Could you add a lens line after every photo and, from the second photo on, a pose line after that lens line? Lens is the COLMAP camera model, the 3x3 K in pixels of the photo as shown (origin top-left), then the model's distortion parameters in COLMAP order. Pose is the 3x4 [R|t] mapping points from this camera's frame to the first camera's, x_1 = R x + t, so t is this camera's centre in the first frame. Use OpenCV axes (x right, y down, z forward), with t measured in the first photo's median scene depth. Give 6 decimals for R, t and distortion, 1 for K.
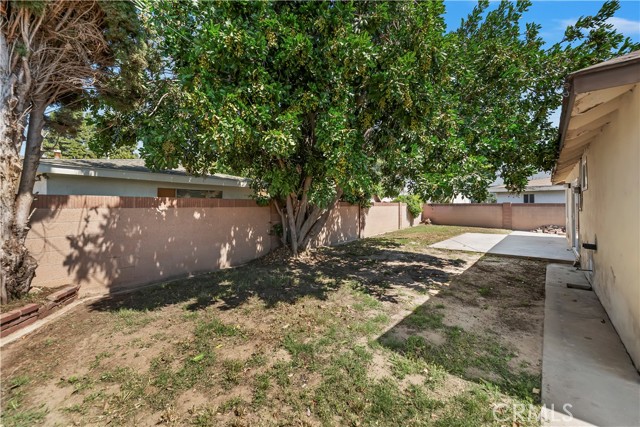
lens RADIAL K [[260.0, 0, 320.0], [0, 260.0, 213.5], [0, 0, 1]] dist [0.000139, 0.000314]
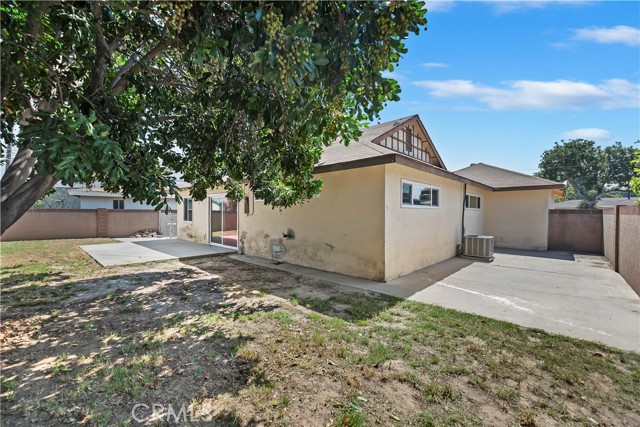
lens RADIAL K [[266.0, 0, 318.8], [0, 266.0, 217.1], [0, 0, 1]] dist [-0.000189, 0.000015]
pose [[0.051014, -0.016474, 0.998562, -0.447200], [0.025911, 0.999549, 0.015166, -0.013526], [-0.998362, 0.025100, 0.051418, 0.471111]]
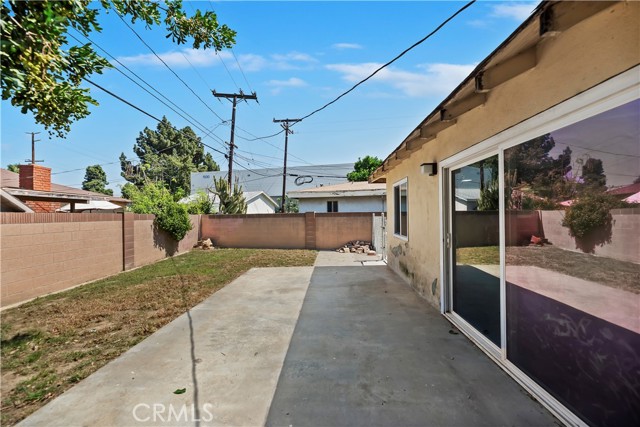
lens RADIAL K [[262.8, 0, 323.1], [0, 262.8, 207.1], [0, 0, 1]] dist [0.004319, 0.000259]
pose [[0.783978, 0.006471, 0.620755, 0.734075], [0.036232, 0.997764, -0.056160, -0.032802], [-0.619730, 0.066519, 0.781991, 1.009679]]
